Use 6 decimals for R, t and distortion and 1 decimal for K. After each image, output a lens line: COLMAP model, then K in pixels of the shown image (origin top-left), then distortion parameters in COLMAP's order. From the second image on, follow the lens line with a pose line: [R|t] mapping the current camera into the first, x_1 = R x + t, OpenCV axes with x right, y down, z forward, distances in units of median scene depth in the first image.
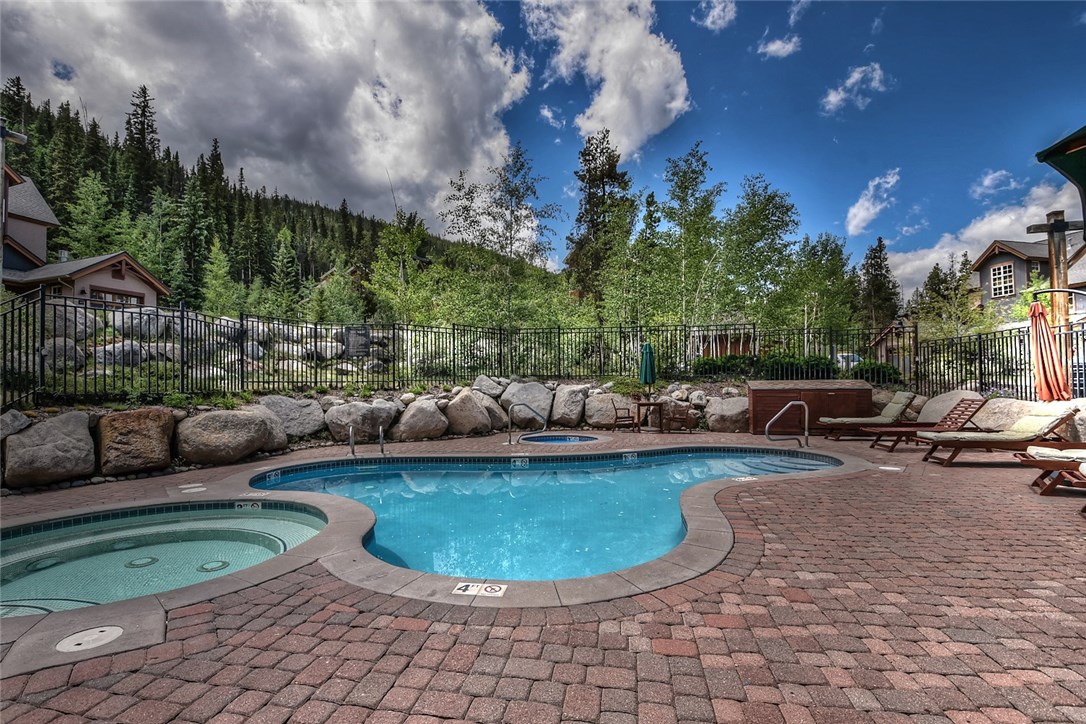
lens RADIAL K [[501.8, 0, 543.0], [0, 501.8, 362.0], [0, 0, 1]] dist [-0.000153, -0.012805]
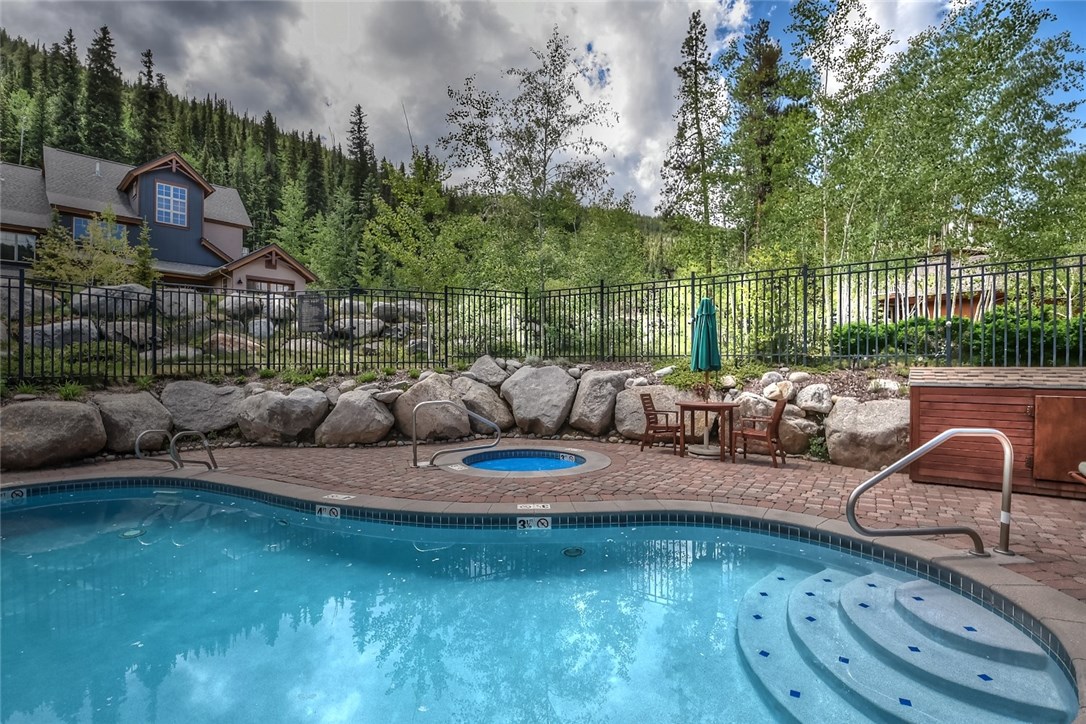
lens RADIAL K [[501.8, 0, 543.0], [0, 501.8, 362.0], [0, 0, 1]] dist [-0.000153, -0.012805]
pose [[0.917707, 0.004585, -0.397231, 0.251852], [0.010882, 0.999268, 0.036676, 0.010016], [0.397108, -0.037981, 0.916986, 0.381652]]
